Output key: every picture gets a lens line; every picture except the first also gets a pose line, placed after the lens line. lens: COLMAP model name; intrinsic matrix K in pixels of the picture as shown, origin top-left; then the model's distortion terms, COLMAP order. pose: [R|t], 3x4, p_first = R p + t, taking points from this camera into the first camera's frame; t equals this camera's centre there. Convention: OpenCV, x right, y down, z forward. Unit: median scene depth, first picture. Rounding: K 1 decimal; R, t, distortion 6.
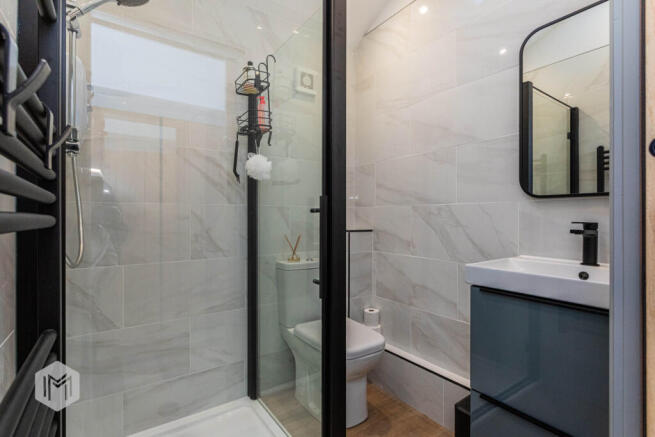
lens RADIAL K [[312.9, 0, 327.5], [0, 312.9, 218.5], [0, 0, 1]] dist [0.001406, 0.000240]
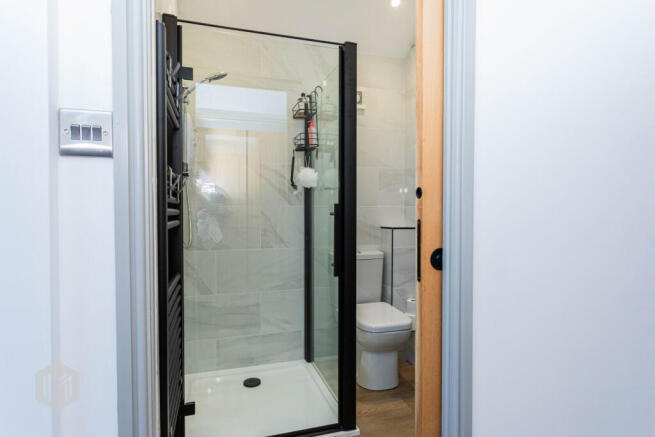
lens RADIAL K [[346.0, 0, 327.5], [0, 346.0, 218.5], [0, 0, 1]] dist [-0.000216, -0.000070]
pose [[0.957105, 0.004584, -0.289704, 0.246894], [0.000572, 0.999843, 0.017709, -0.020609], [0.289740, -0.017115, 0.956952, -0.304646]]
